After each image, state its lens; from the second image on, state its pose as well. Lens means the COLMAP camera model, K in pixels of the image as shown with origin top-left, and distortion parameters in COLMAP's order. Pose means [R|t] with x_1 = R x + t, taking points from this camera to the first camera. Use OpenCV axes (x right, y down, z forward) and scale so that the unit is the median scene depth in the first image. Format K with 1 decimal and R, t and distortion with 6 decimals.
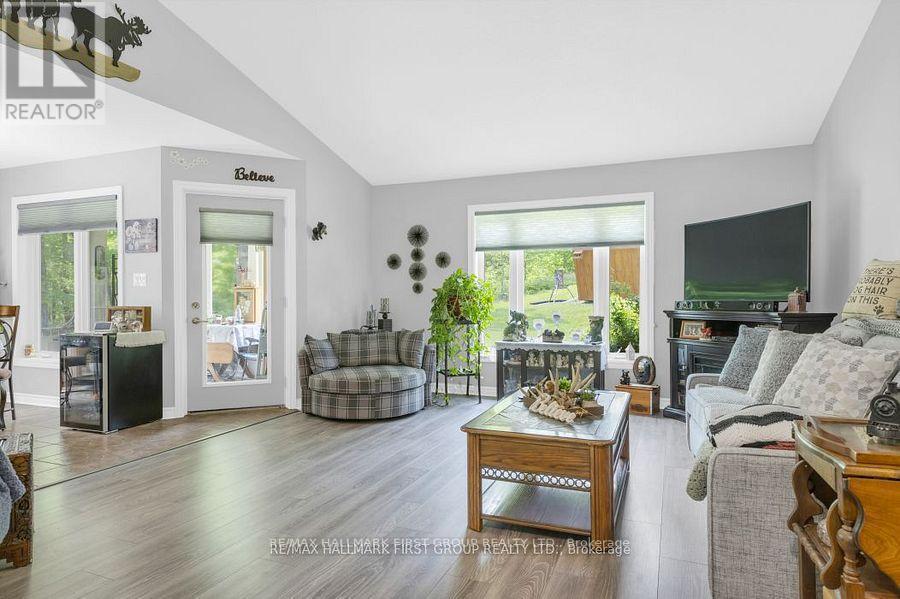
lens RADIAL K [[517.3, 0, 461.0], [0, 517.3, 299.3], [0, 0, 1]] dist [0.000821, -0.001440]
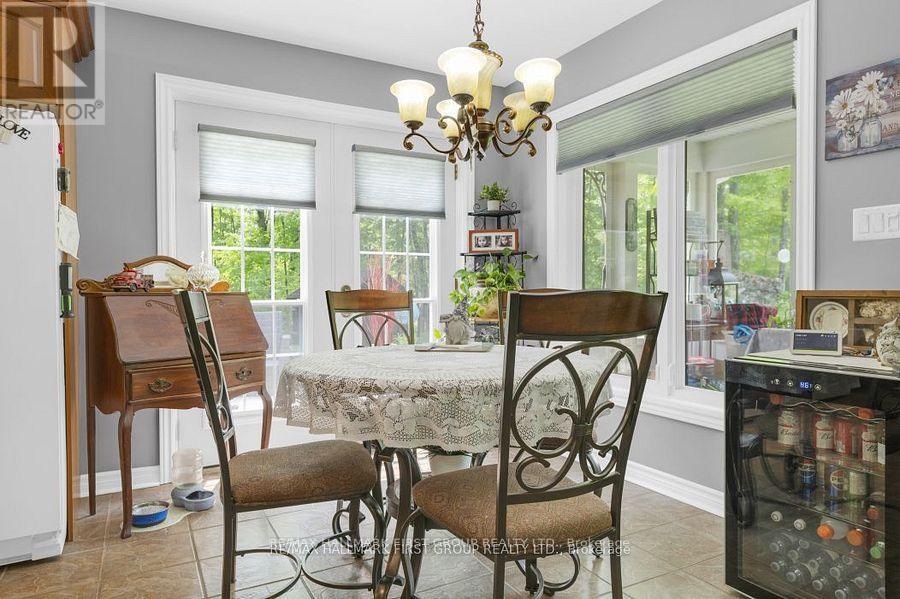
lens RADIAL K [[571.1, 0, 450.0], [0, 571.1, 299.5], [0, 0, 1]] dist [0.043067, -0.050574]
pose [[0.766274, 0.007767, -0.642466, -0.526137], [-0.000084, 0.999928, 0.011989, 0.012622], [0.642513, -0.009133, 0.766220, 0.415595]]
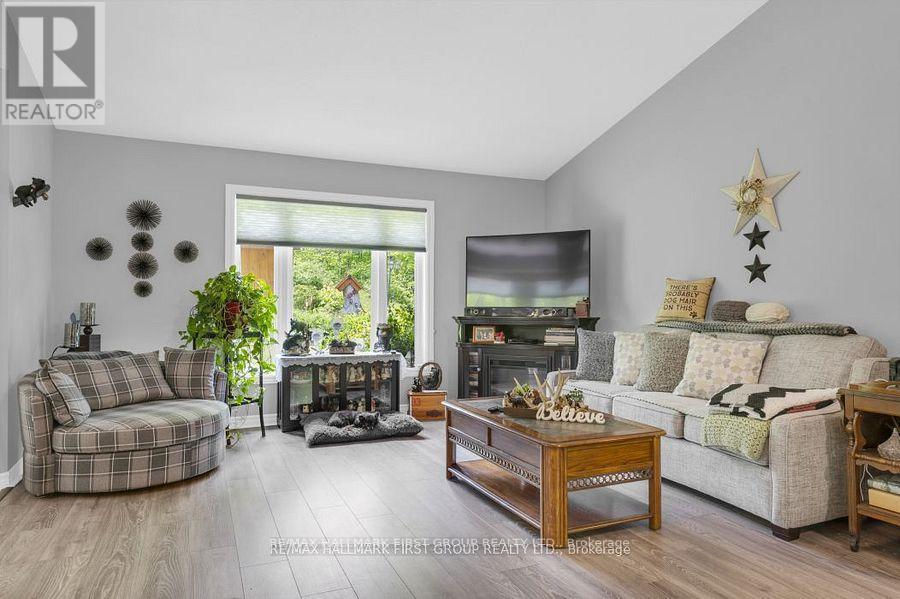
lens RADIAL K [[571.1, 0, 450.0], [0, 571.1, 299.5], [0, 0, 1]] dist [0.043067, -0.050574]
pose [[0.709378, 0.010227, 0.704754, -0.385079], [-0.003939, 0.999937, -0.010545, -0.001011], [-0.704817, 0.004705, 0.709373, 0.170003]]
